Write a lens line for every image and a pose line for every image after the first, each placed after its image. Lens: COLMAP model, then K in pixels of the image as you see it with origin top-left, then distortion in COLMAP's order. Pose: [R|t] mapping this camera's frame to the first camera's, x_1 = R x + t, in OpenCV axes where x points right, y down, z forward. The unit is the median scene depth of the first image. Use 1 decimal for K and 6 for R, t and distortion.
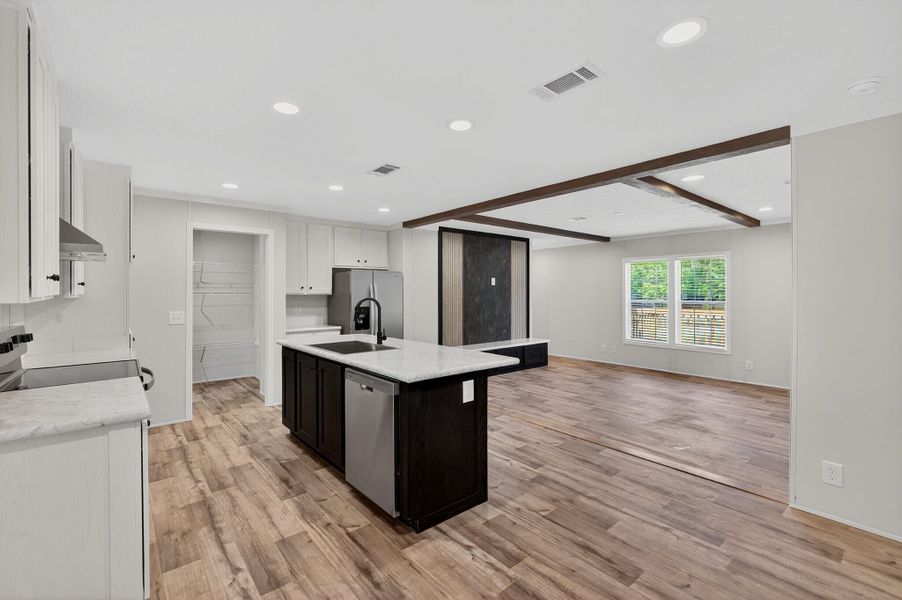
lens RADIAL K [[403.7, 0, 458.4], [0, 403.7, 285.9], [0, 0, 1]] dist [0.005210, 0.000666]
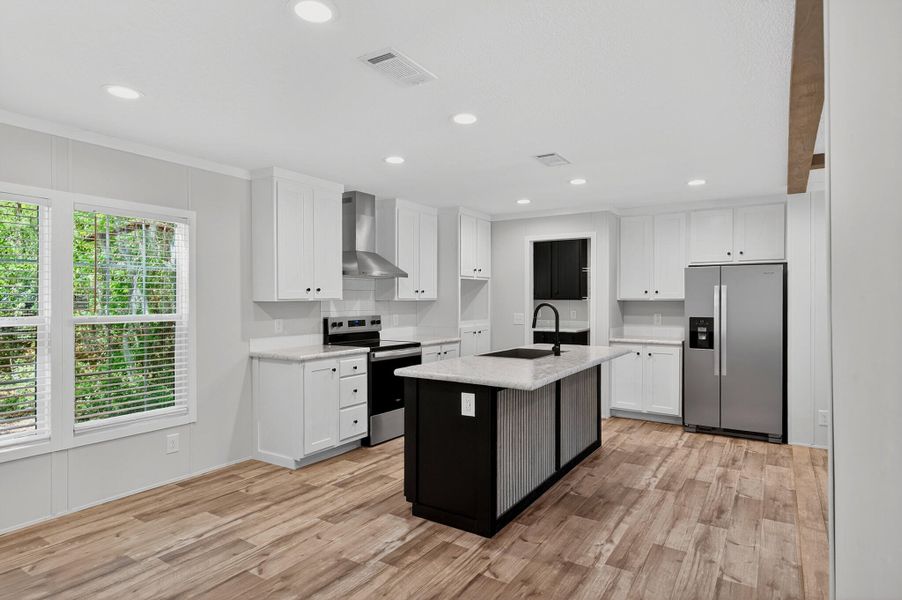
lens RADIAL K [[509.8, 0, 441.9], [0, 509.8, 280.2], [0, 0, 1]] dist [0.003032, 0.001743]
pose [[0.269089, -0.027213, -0.962731, 0.727379], [0.013243, 0.999611, -0.024554, 0.001623], [0.963024, -0.006142, 0.269345, 0.397900]]
